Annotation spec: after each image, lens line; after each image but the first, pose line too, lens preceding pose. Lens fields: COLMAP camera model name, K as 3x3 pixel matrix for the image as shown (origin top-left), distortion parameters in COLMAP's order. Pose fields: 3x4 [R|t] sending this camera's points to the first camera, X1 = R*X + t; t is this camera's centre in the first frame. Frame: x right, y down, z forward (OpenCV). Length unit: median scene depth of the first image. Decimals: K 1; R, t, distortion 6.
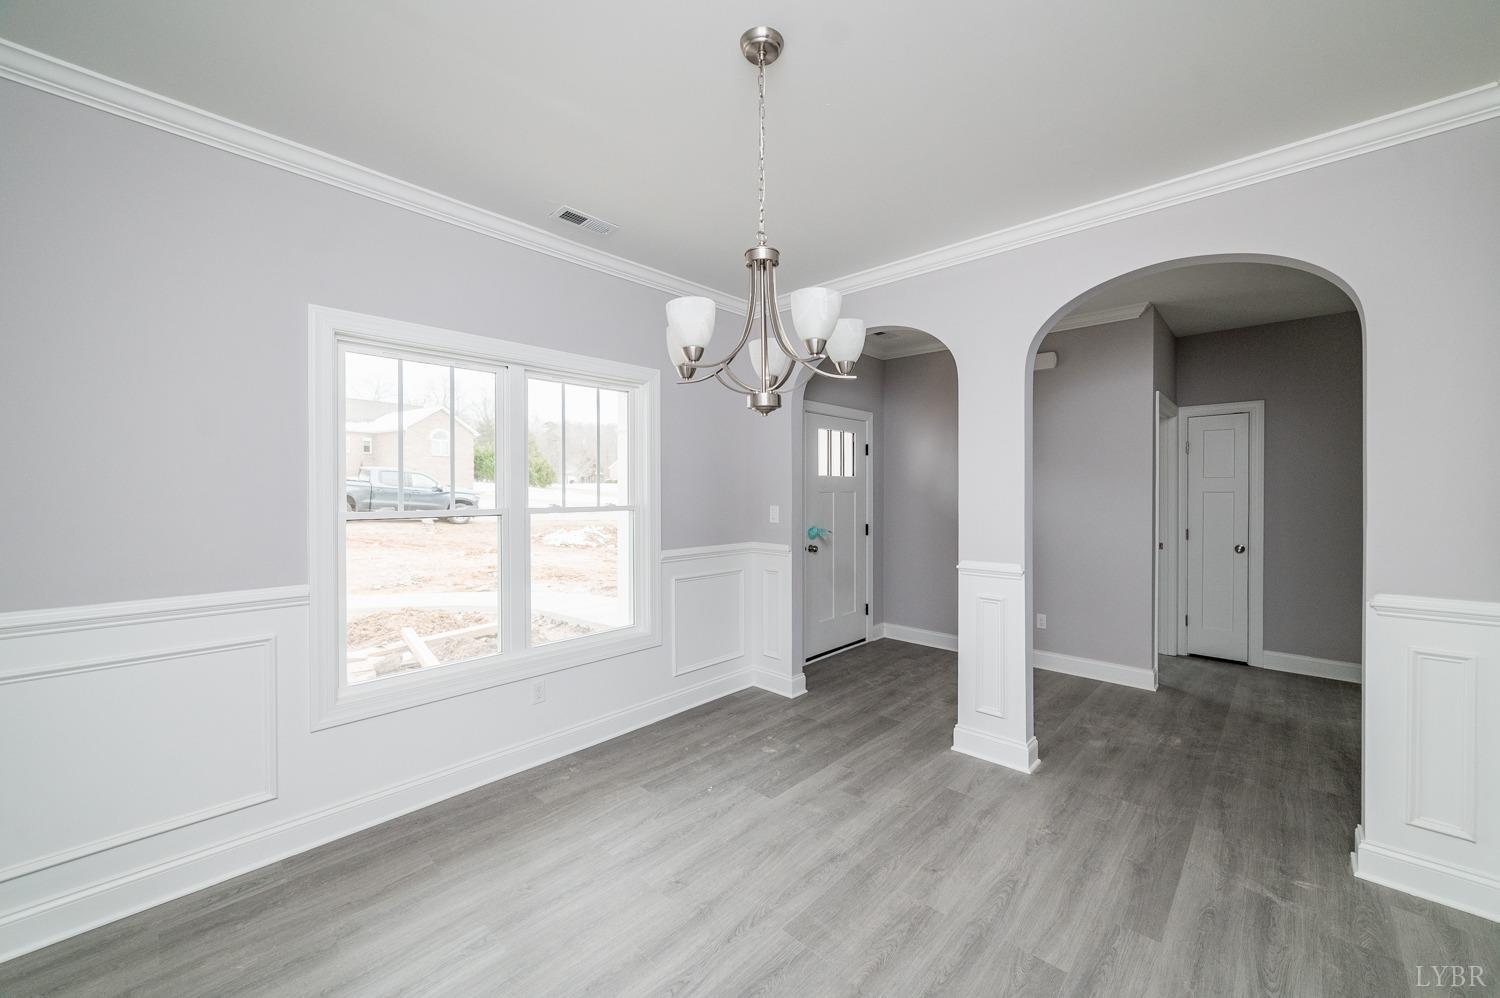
lens RADIAL K [[568.1, 0, 753.3], [0, 568.1, 499.1], [0, 0, 1]] dist [0.000430, 0.000344]
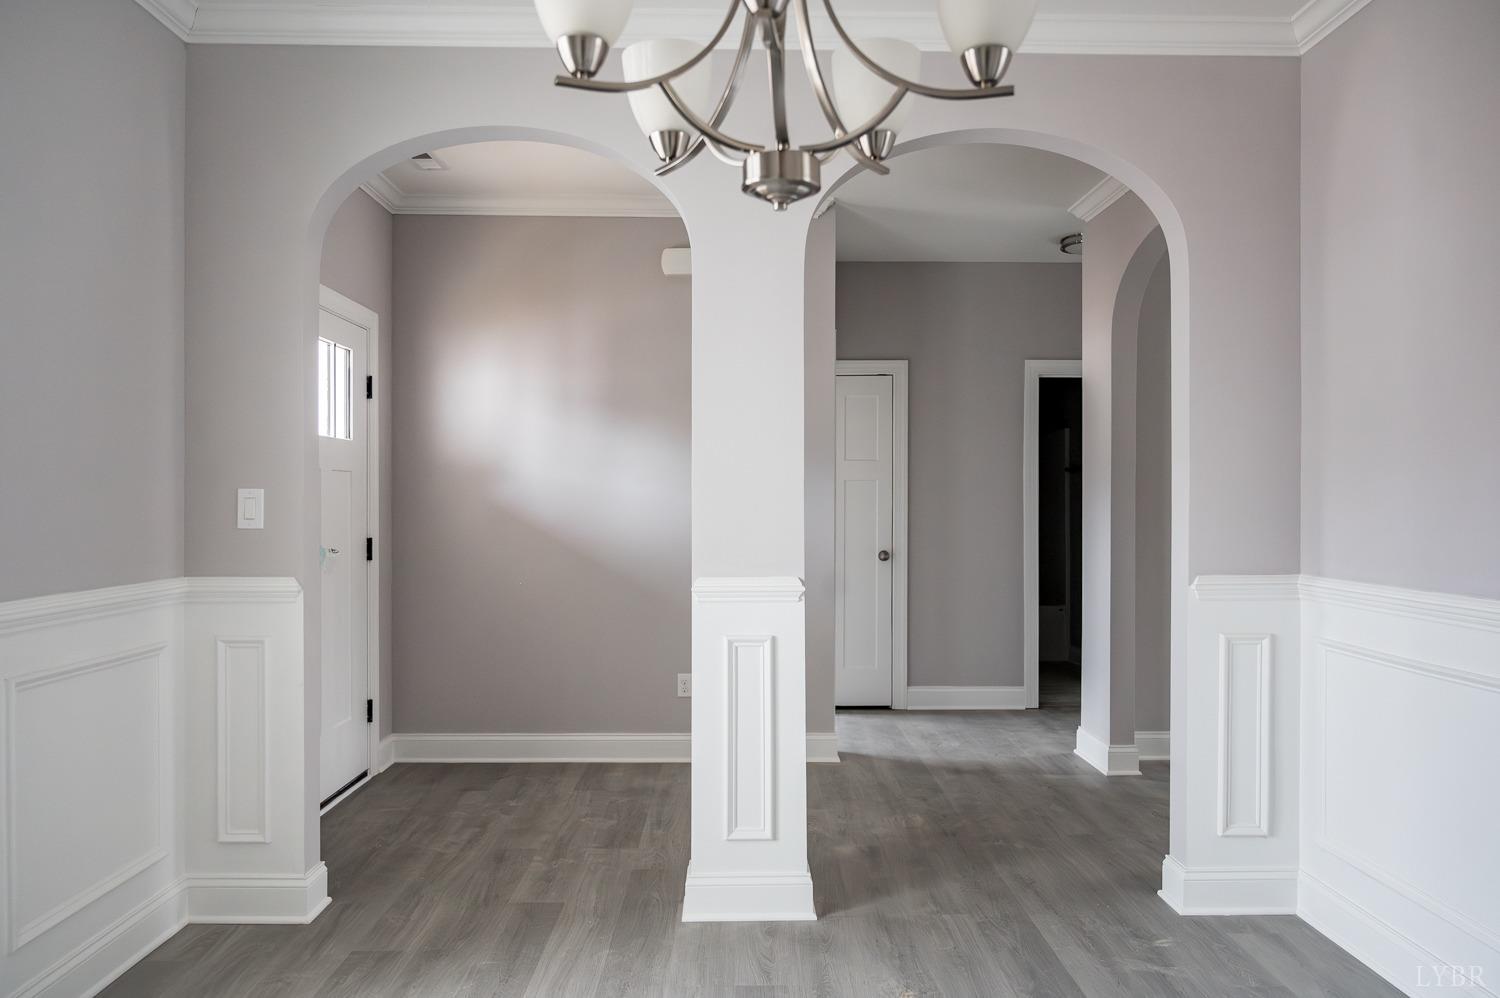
lens RADIAL K [[1001.1, 0, 751.4], [0, 1001.1, 501.0], [0, 0, 1]] dist [-0.005325, -0.000052]
pose [[0.723145, 0.000152, 0.690696, -0.234718], [0.009547, 0.999902, -0.010216, 0.035122], [-0.690631, 0.013982, 0.723073, 0.206370]]
